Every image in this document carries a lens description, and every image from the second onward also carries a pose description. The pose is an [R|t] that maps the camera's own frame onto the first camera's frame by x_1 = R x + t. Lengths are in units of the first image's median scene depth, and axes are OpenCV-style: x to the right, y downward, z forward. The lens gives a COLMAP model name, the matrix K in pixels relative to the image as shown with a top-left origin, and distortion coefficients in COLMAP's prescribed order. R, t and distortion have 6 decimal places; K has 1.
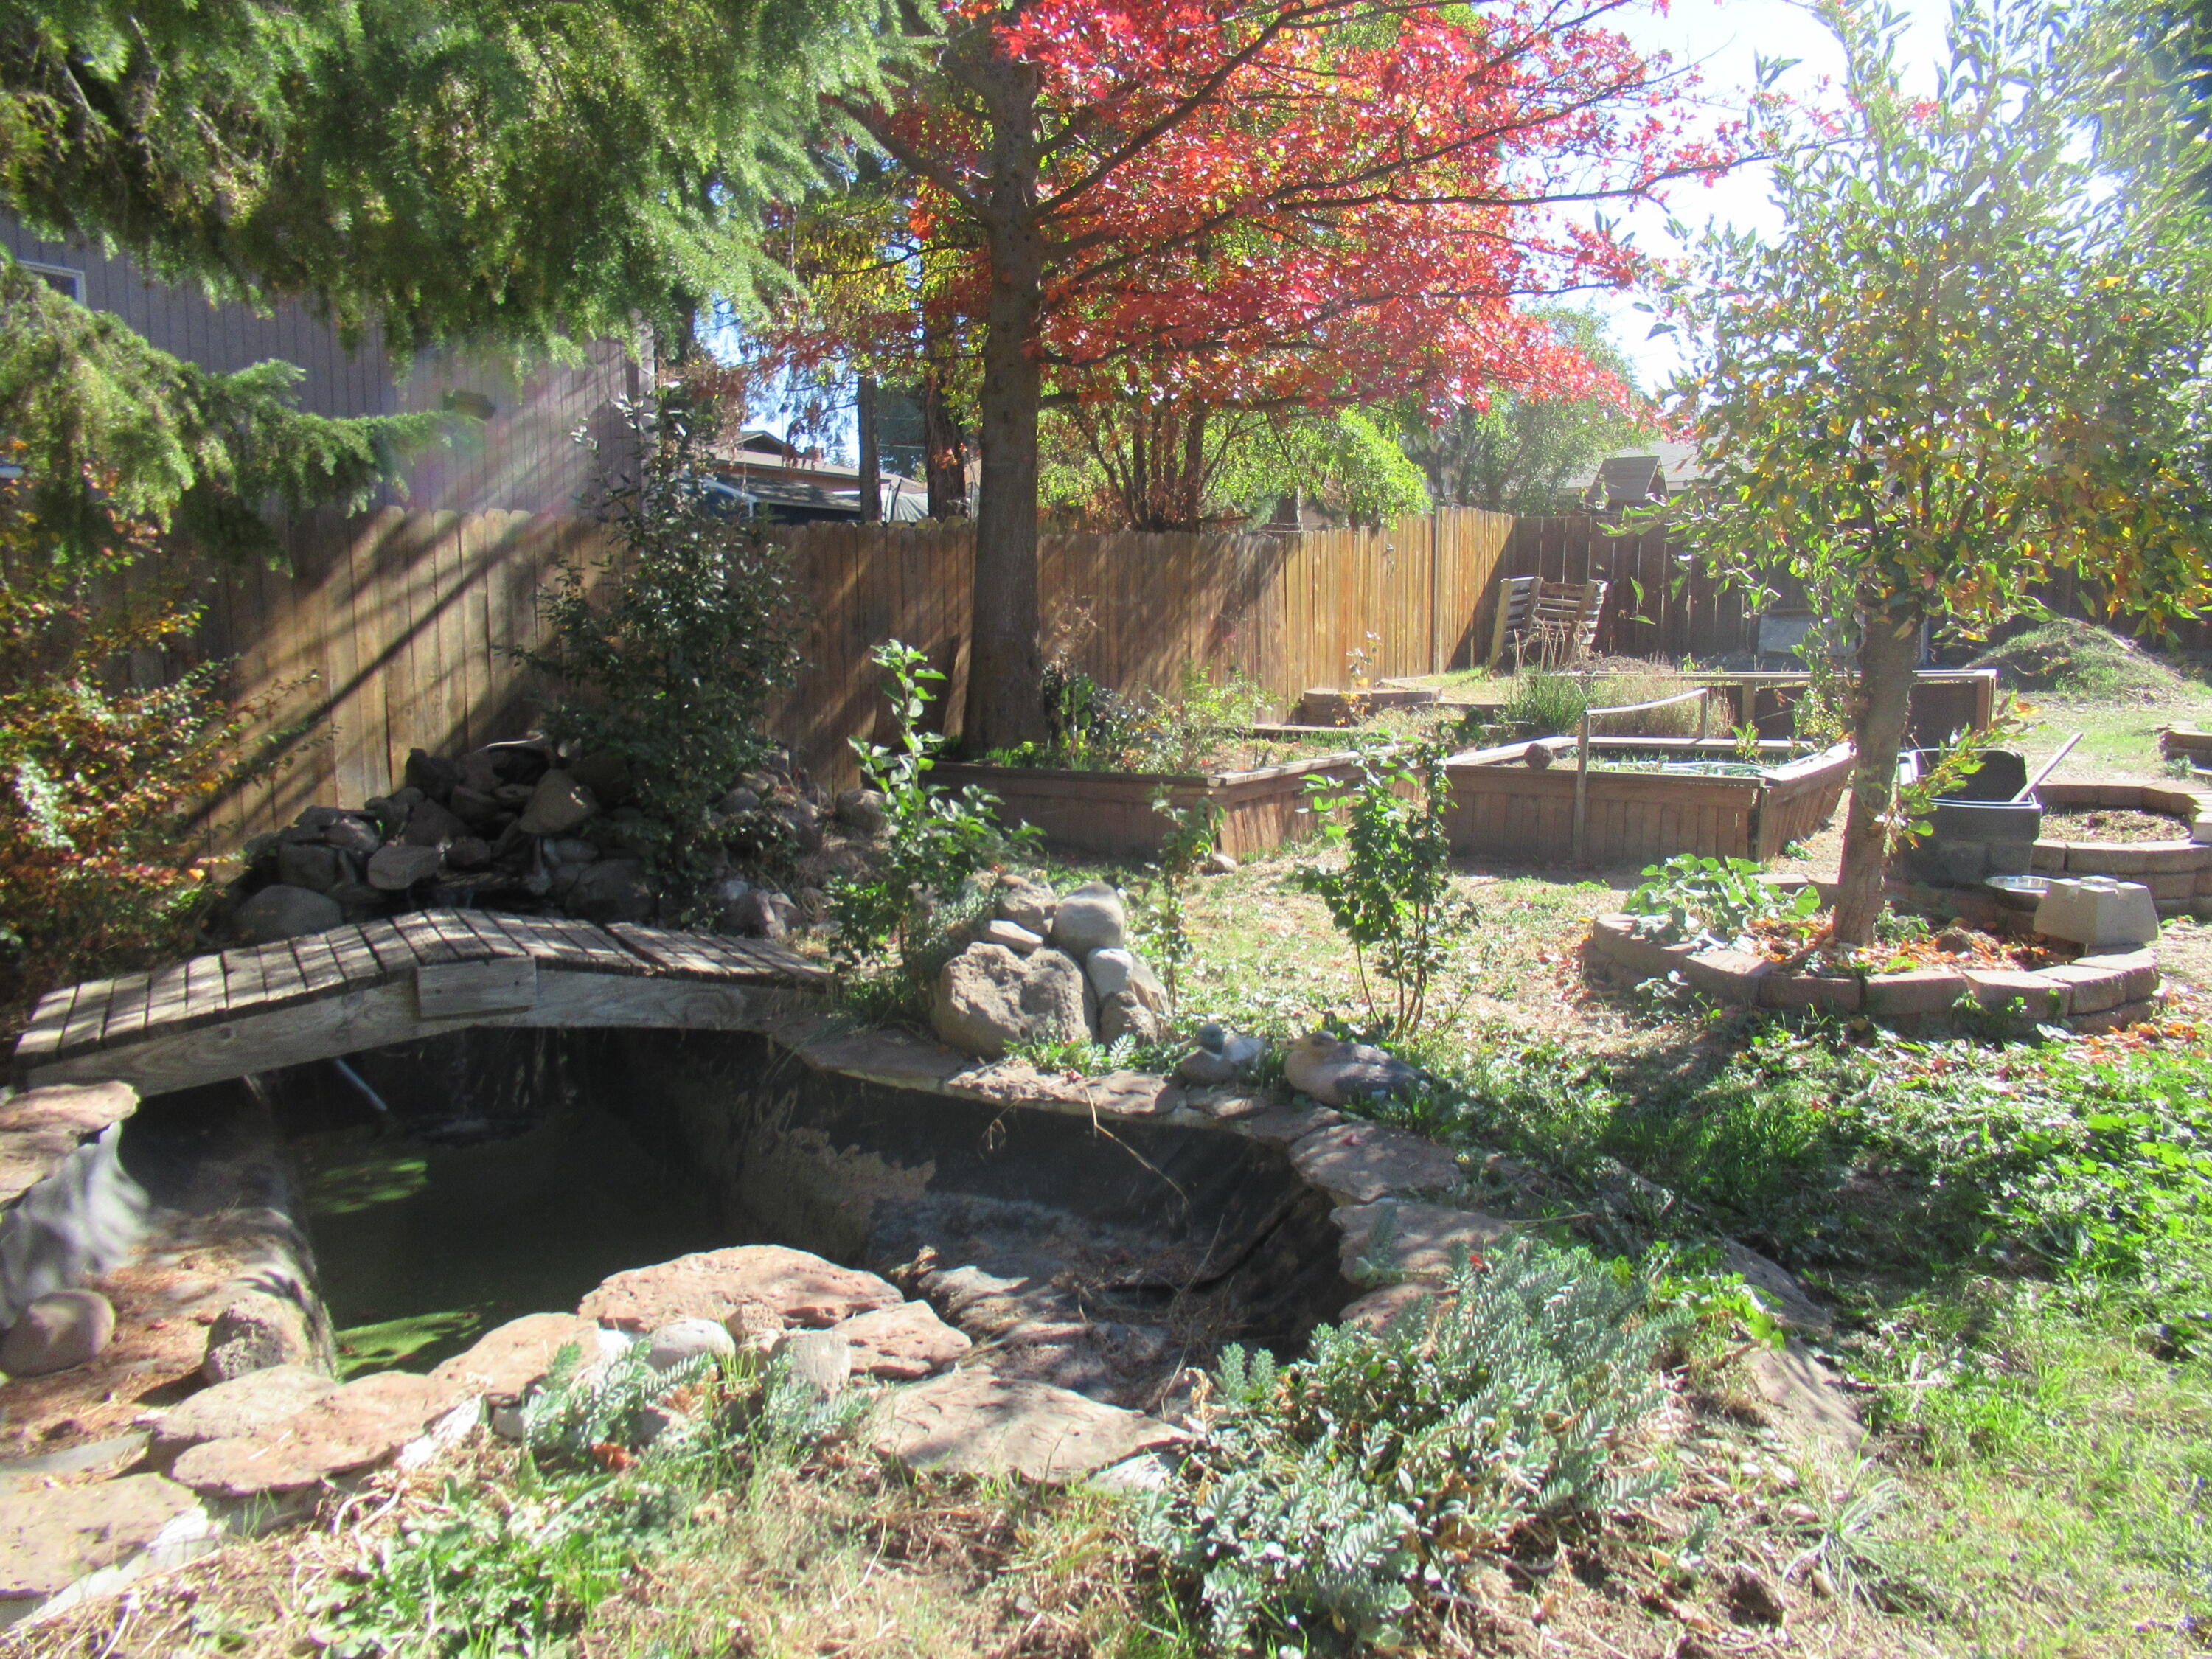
lens RADIAL K [[1626.1, 0, 1105.6], [0, 1626.1, 825.7], [0, 0, 1]] dist [-0.019817, 0.012699]
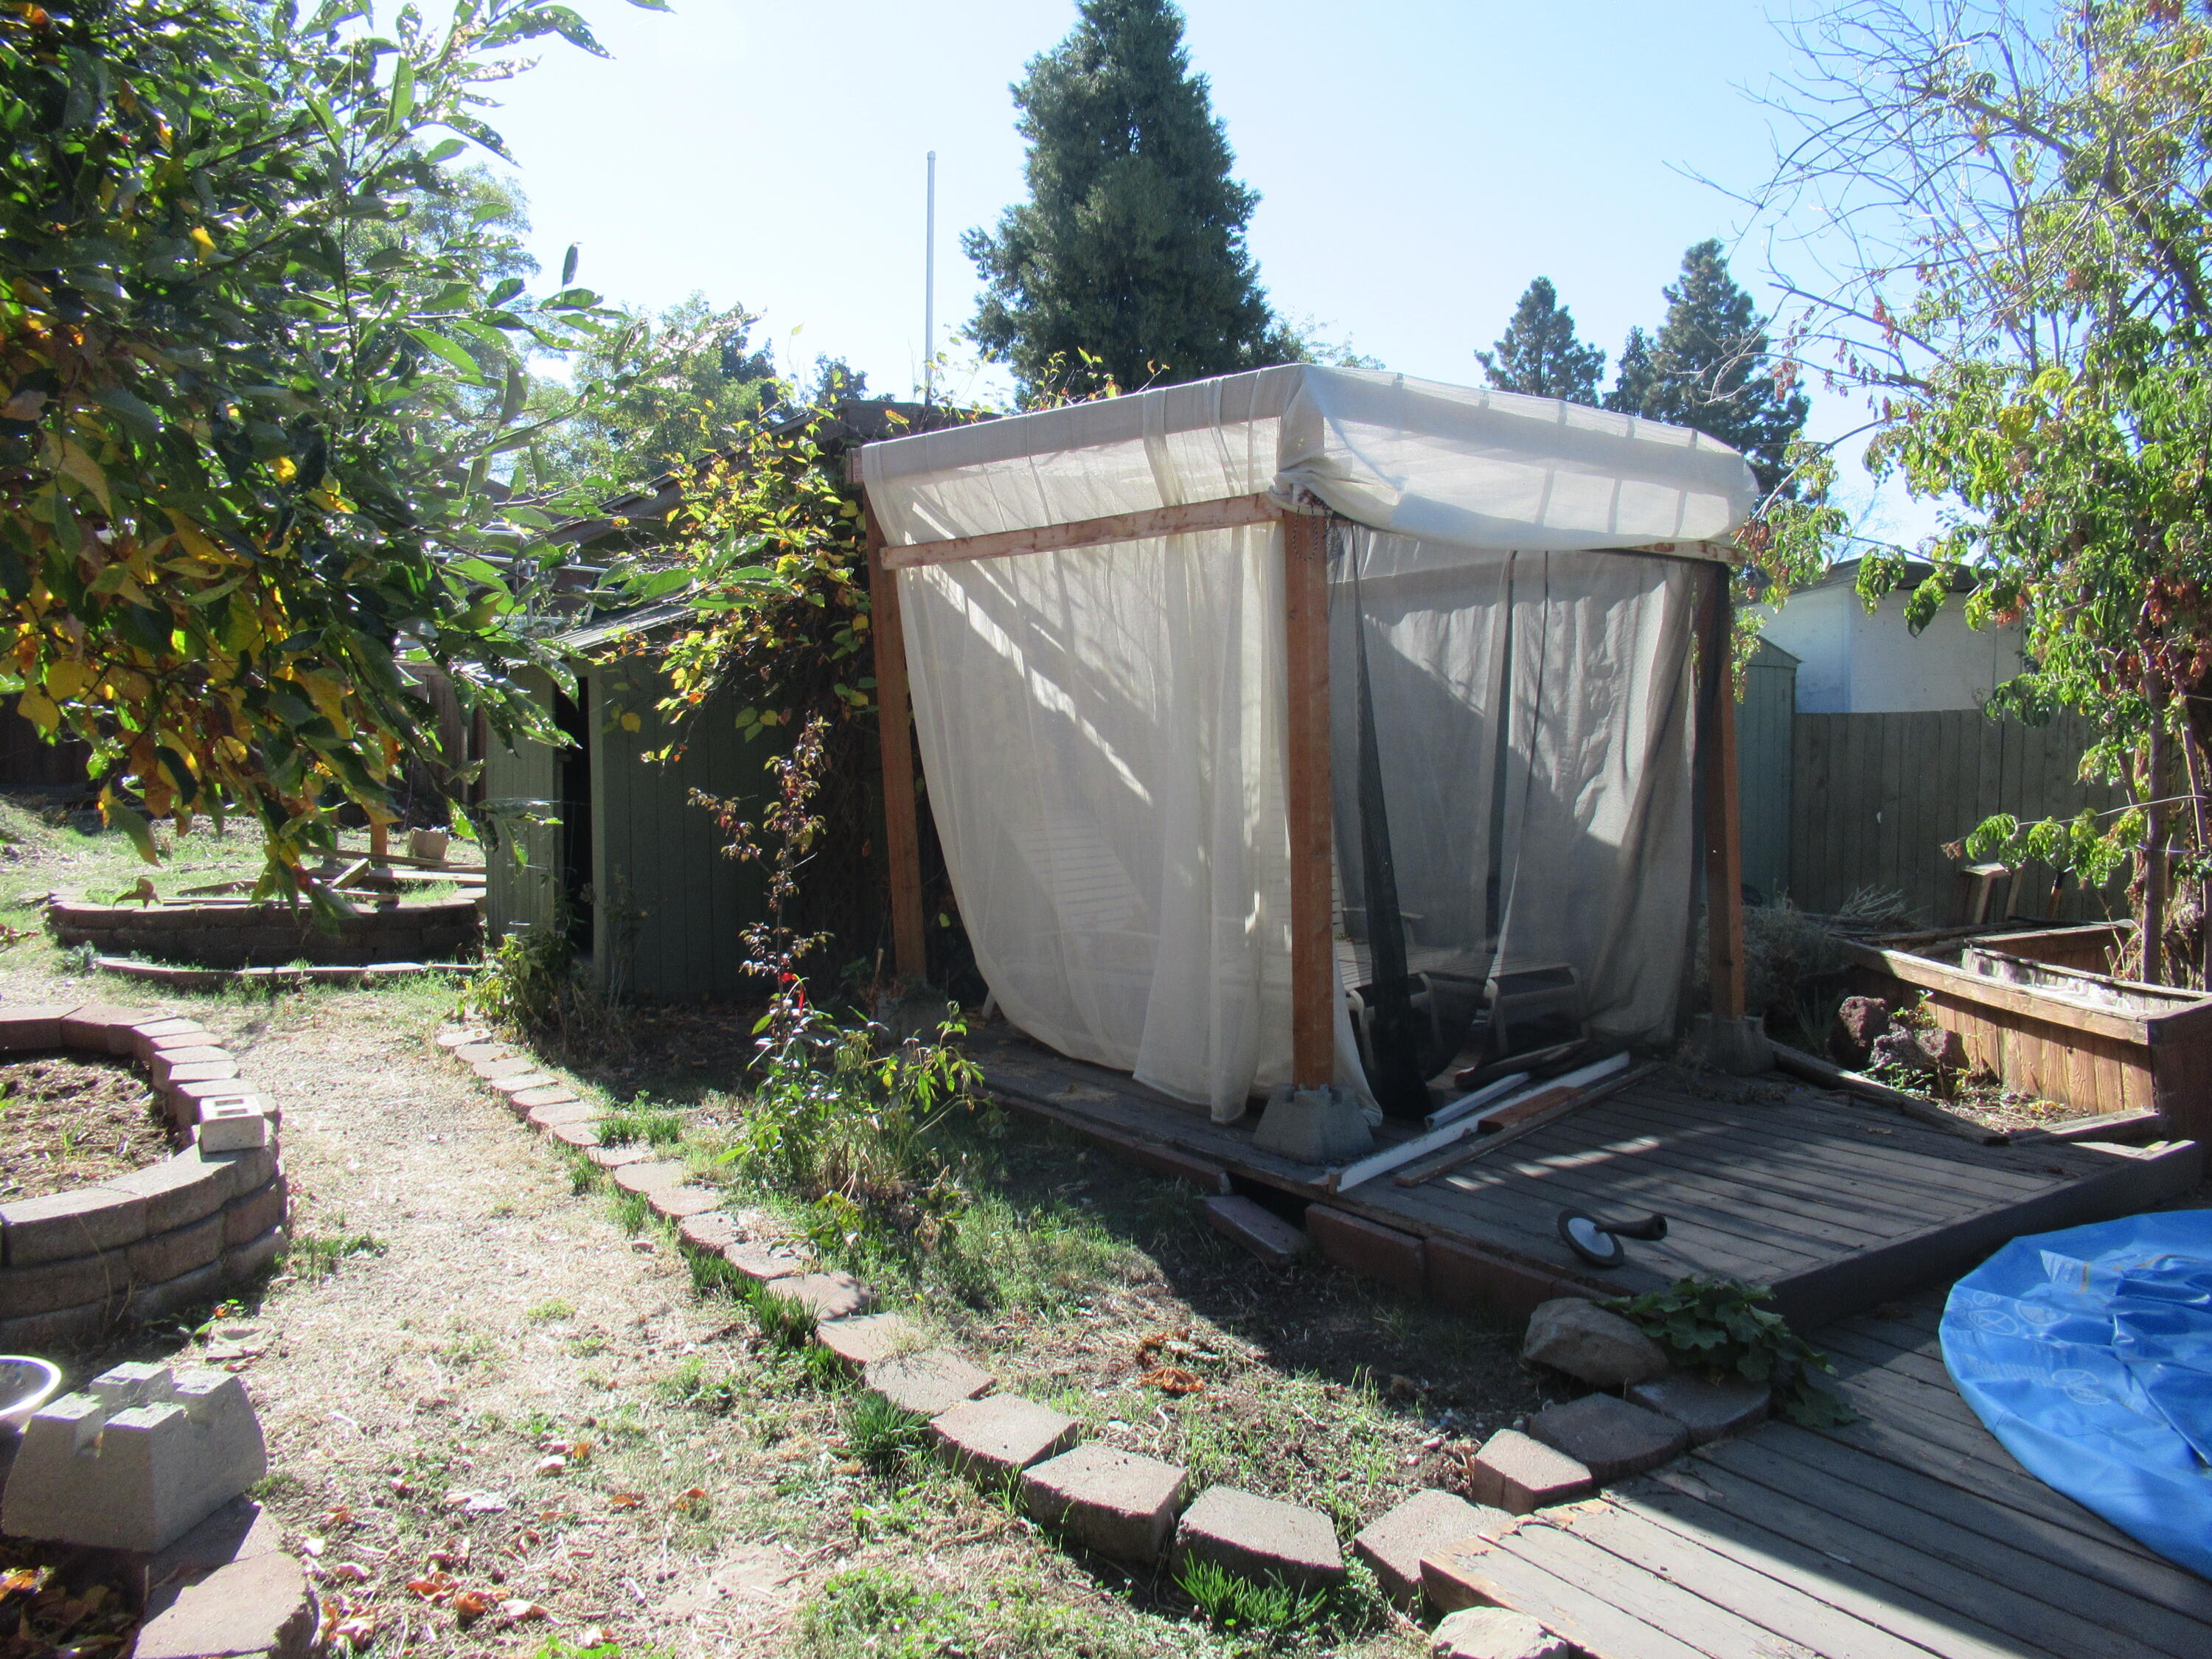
lens RADIAL K [[1626.1, 0, 1097.9], [0, 1626.1, 850.2], [0, 0, 1]] dist [-0.019817, 0.012699]
pose [[0.370416, -0.049793, 0.927530, 0.308472], [0.097928, 0.995091, 0.014311, -0.102589], [-0.923689, 0.085530, 0.373474, 0.584693]]
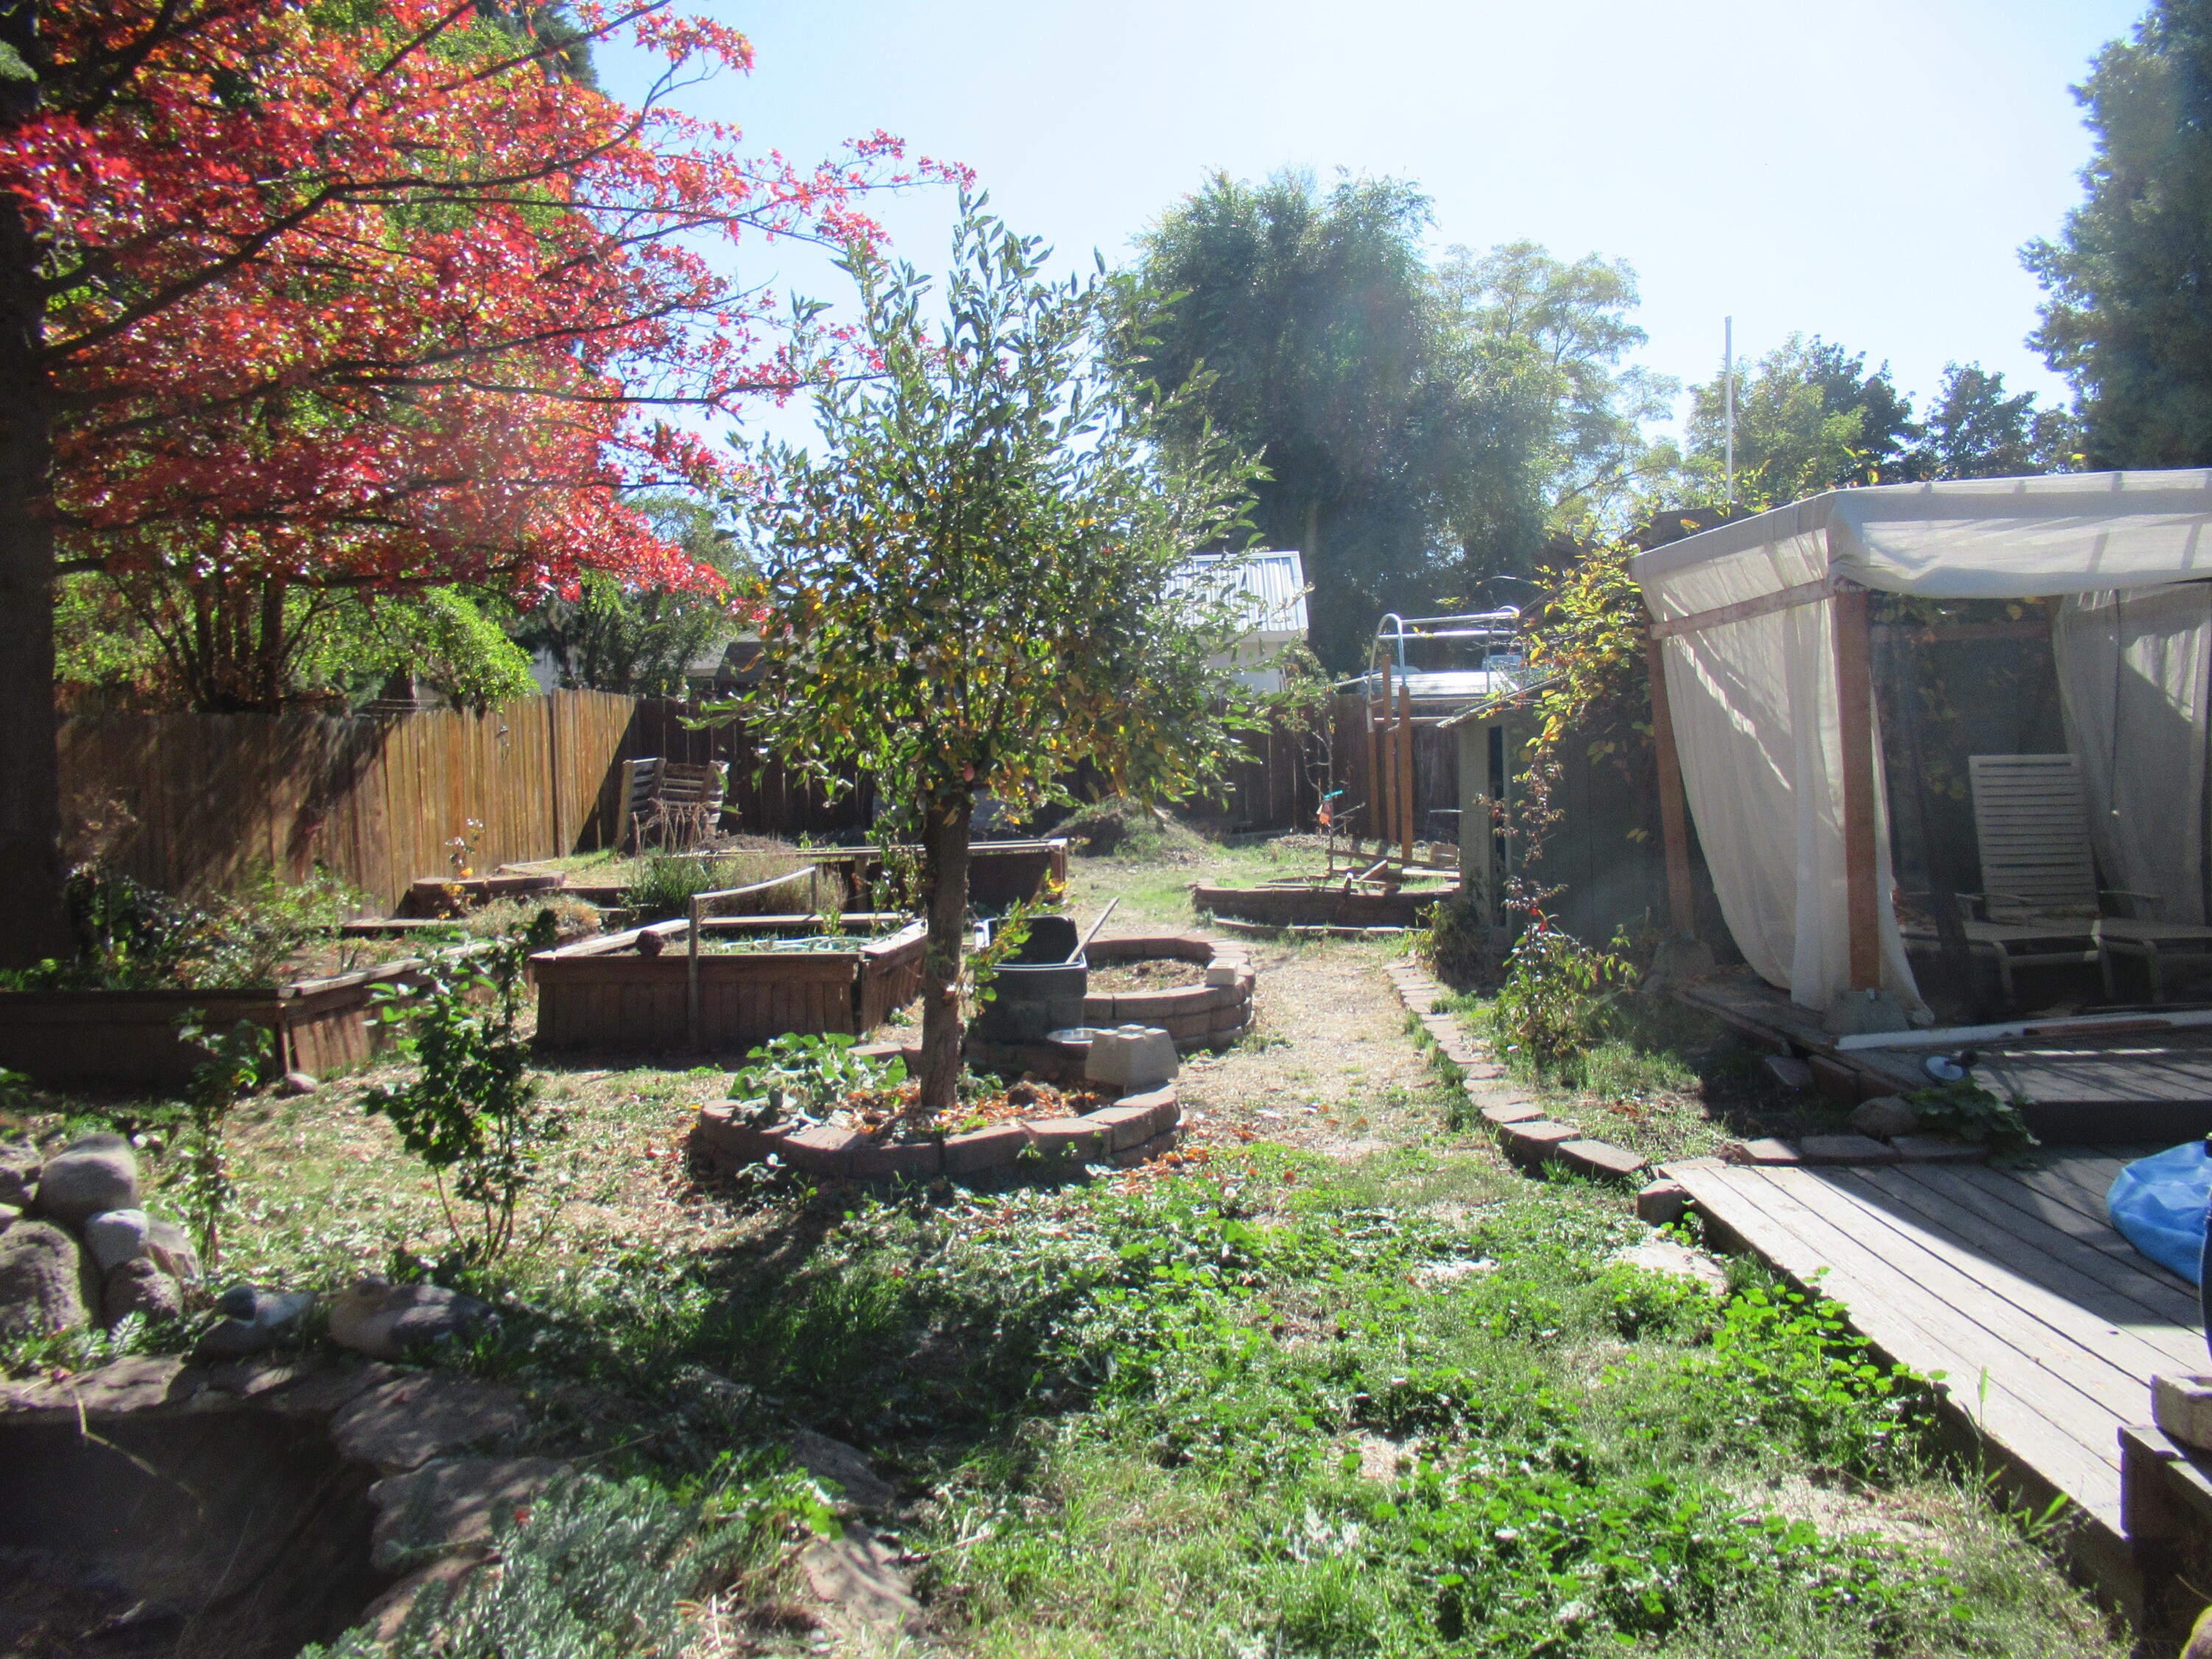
lens RADIAL K [[1626.1, 0, 1096.9], [0, 1626.1, 828.6], [0, 0, 1]] dist [-0.019817, 0.012699]
pose [[0.873740, -0.024032, 0.485800, 0.038865], [0.074981, 0.993495, -0.085711, -0.010540], [-0.480579, 0.111315, 0.869858, -0.006055]]
